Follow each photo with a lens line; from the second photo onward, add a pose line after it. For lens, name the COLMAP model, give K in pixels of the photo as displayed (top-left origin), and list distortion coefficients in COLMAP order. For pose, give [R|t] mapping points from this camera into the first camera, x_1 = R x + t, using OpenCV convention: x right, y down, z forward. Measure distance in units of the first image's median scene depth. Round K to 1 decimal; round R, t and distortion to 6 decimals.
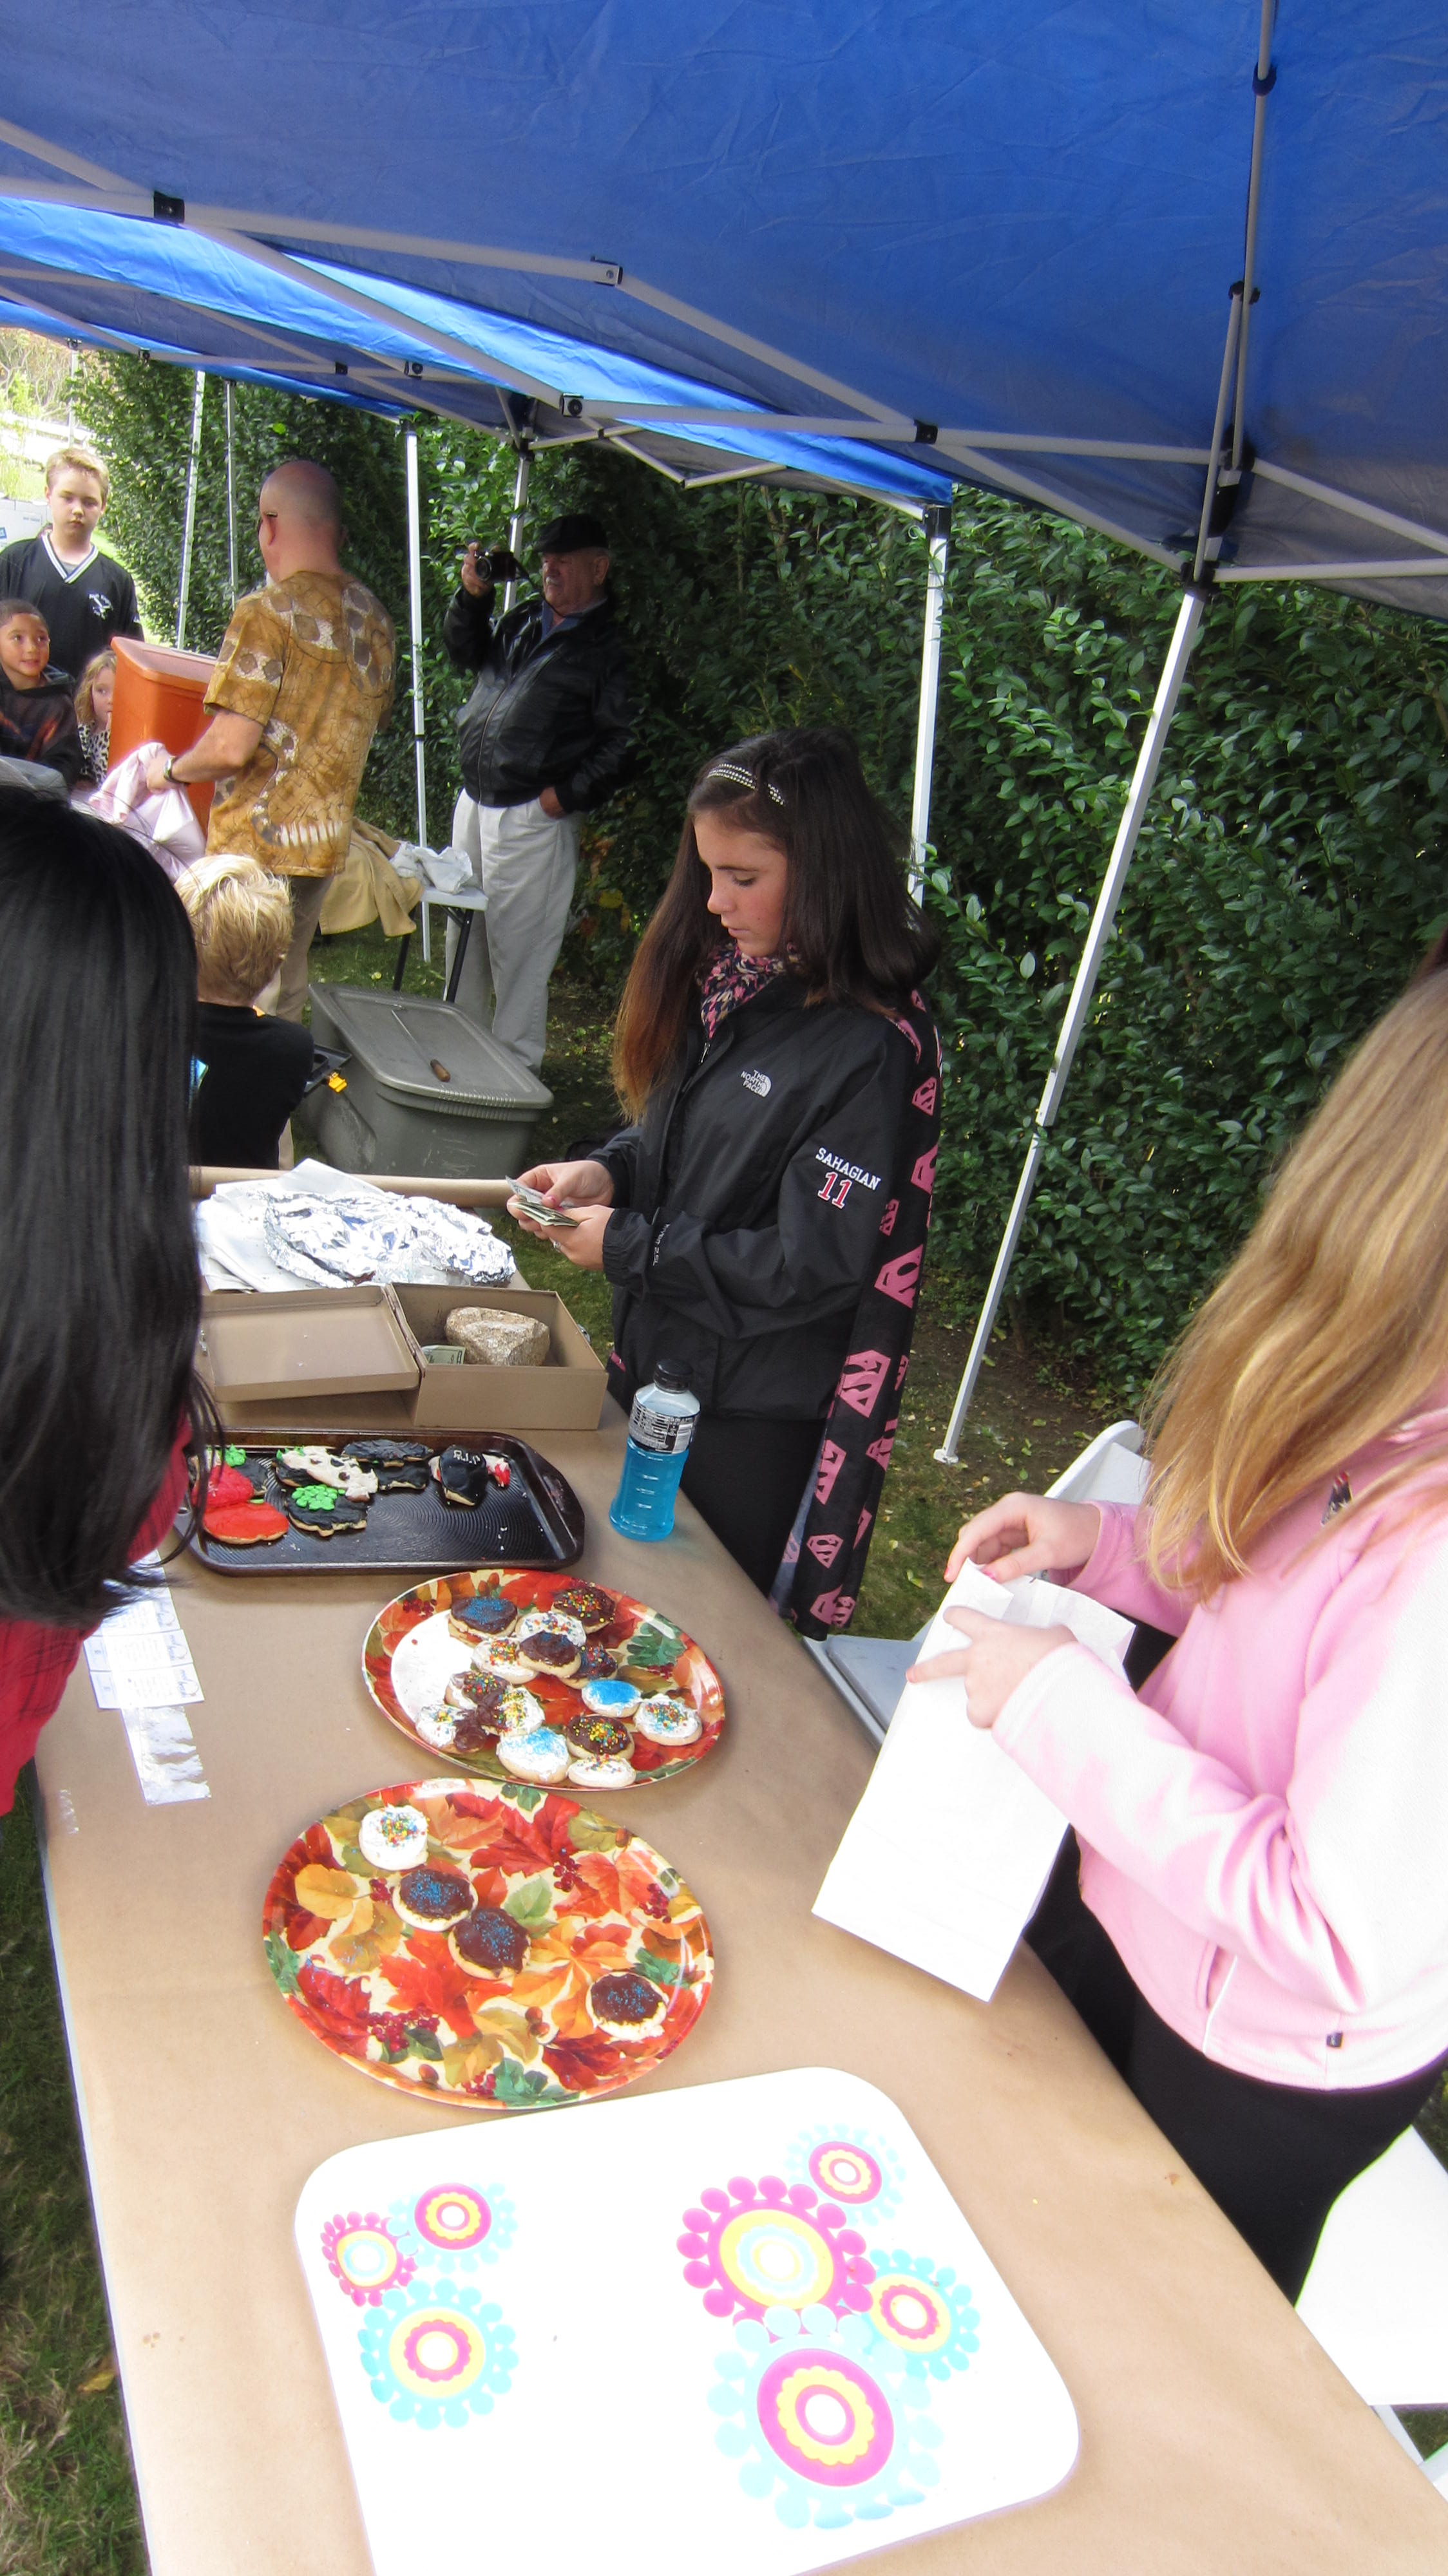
lens RADIAL K [[1946.7, 0, 715.1], [0, 1946.7, 1290.2], [0, 0, 1]] dist [0.005828, 0.000694]
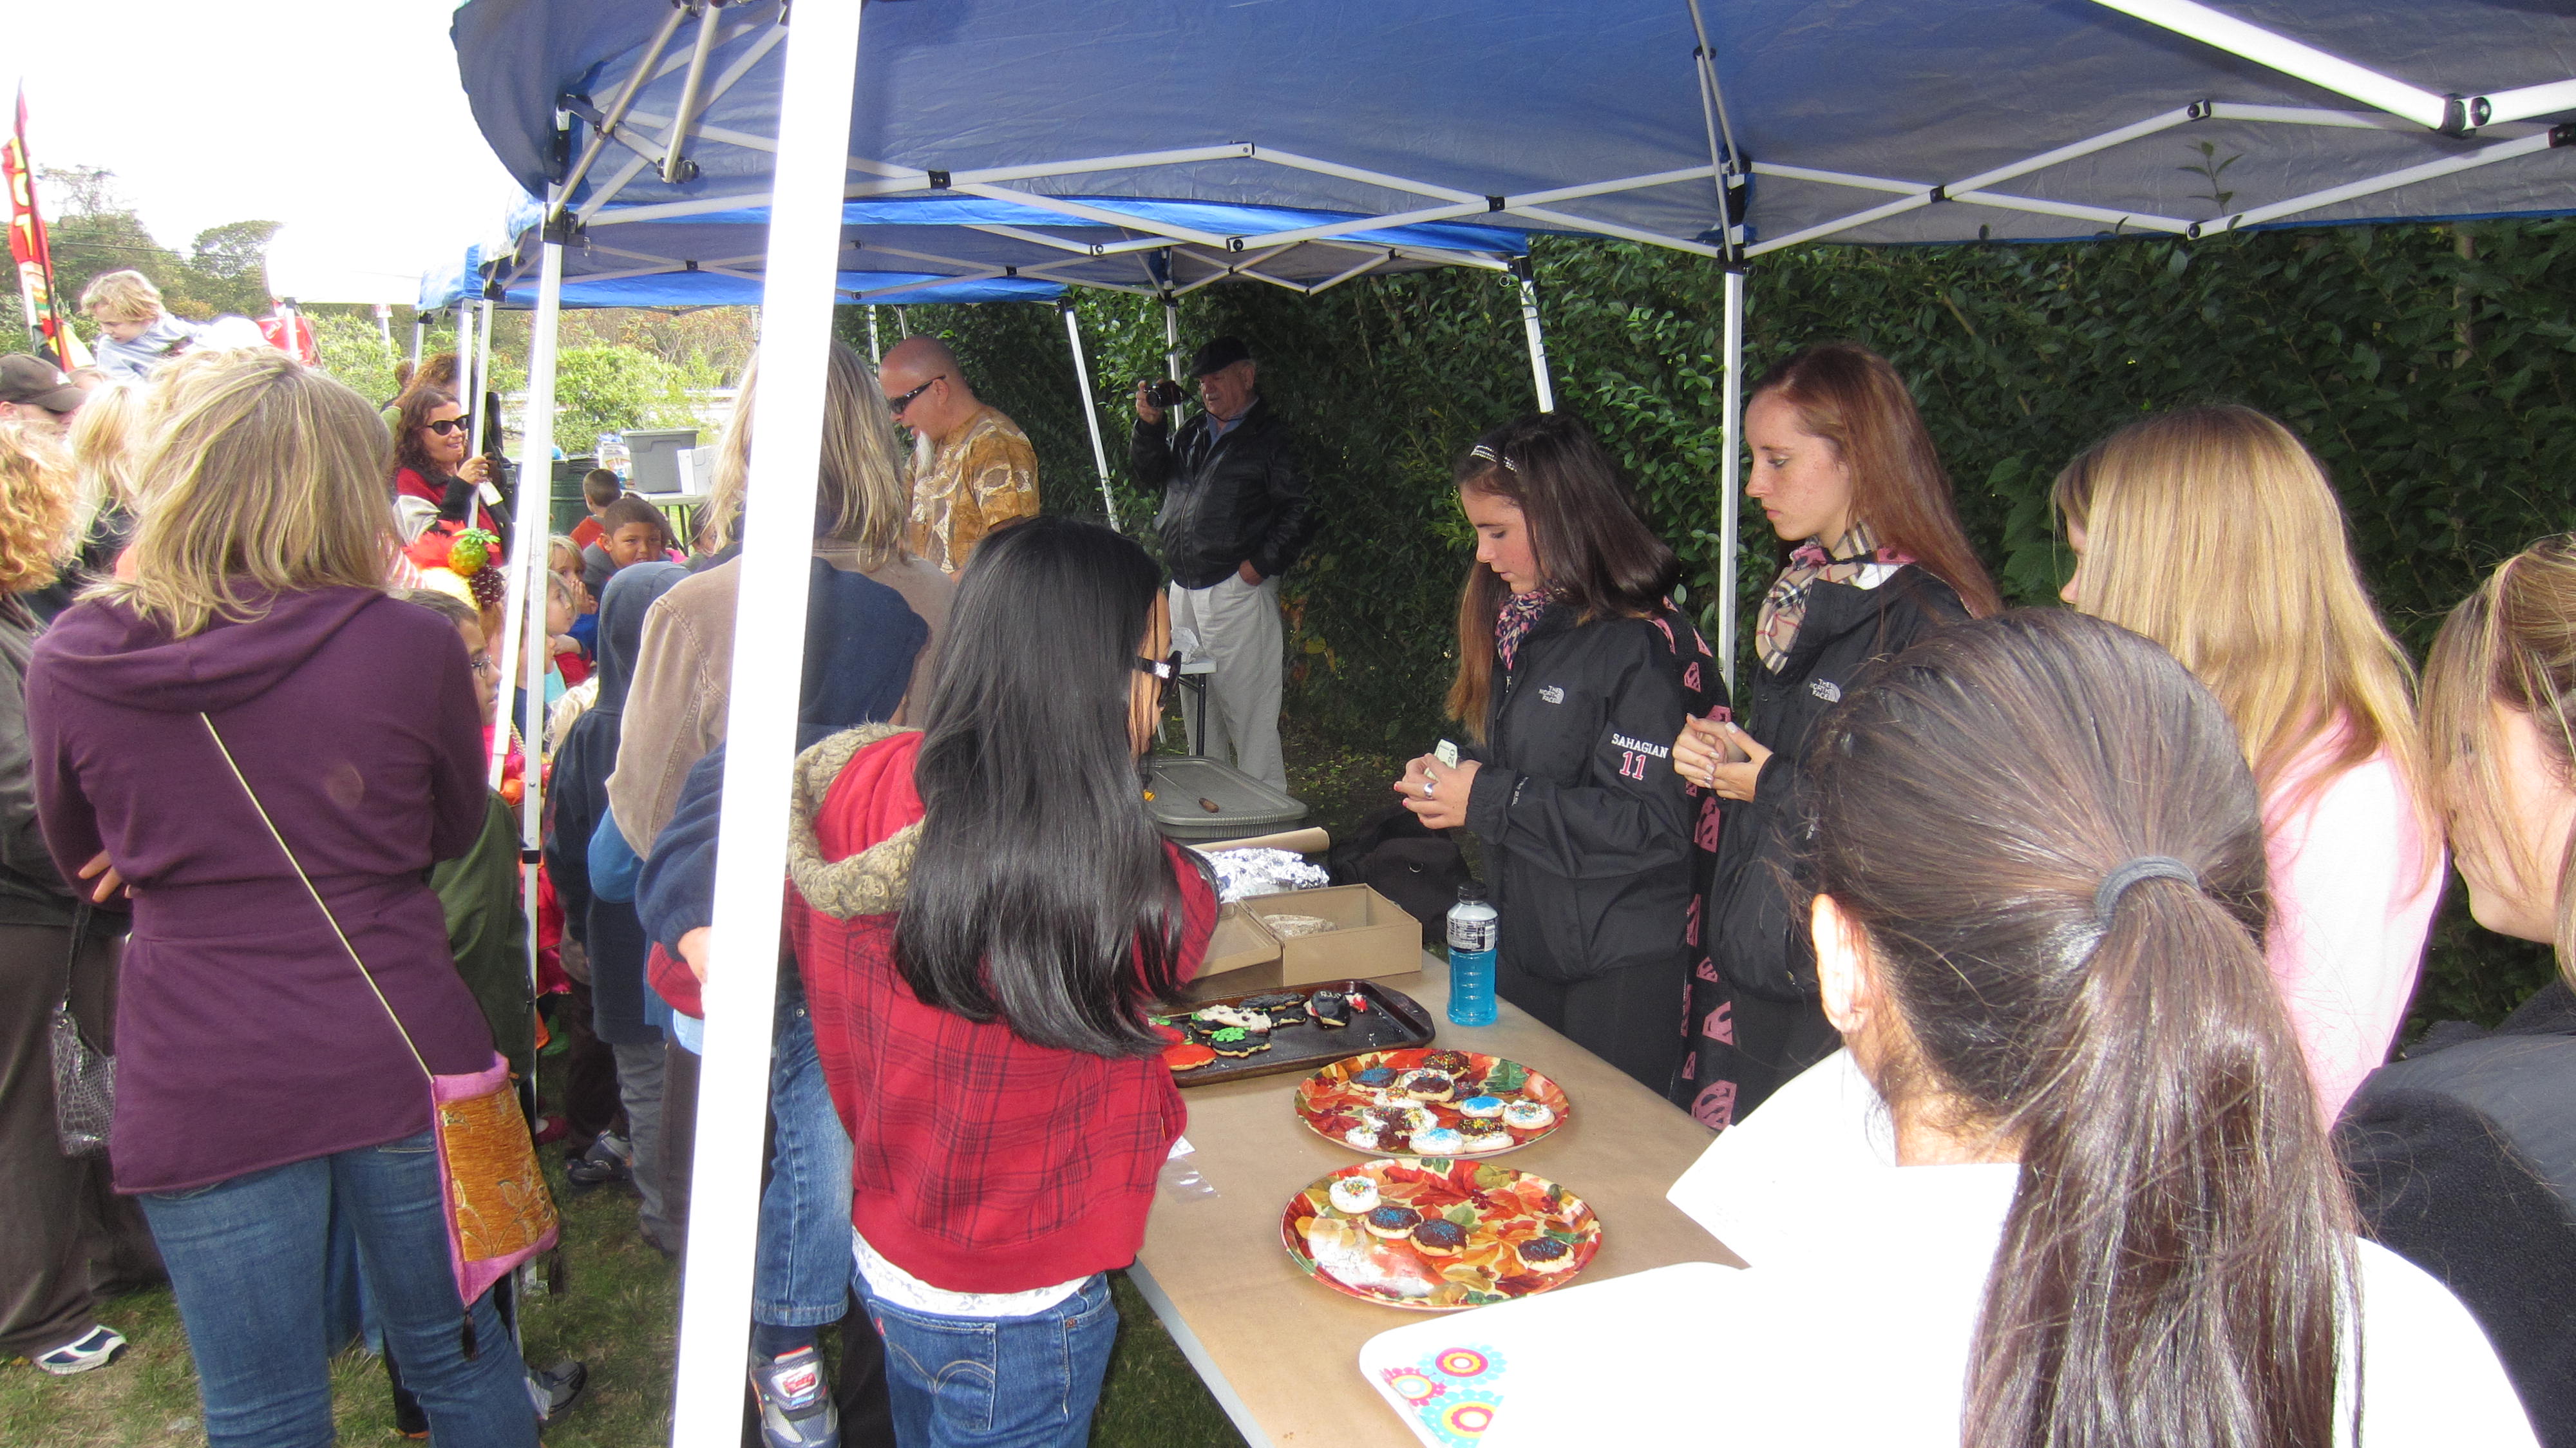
lens RADIAL K [[1946.7, 0, 1292.0], [0, 1946.7, 719.2], [0, 0, 1]] dist [0.005828, 0.000694]
pose [[0.975044, -0.215535, -0.053225, -0.025296], [0.202198, 0.961132, -0.187994, 0.085976], [0.091676, 0.172540, 0.980727, -0.182732]]
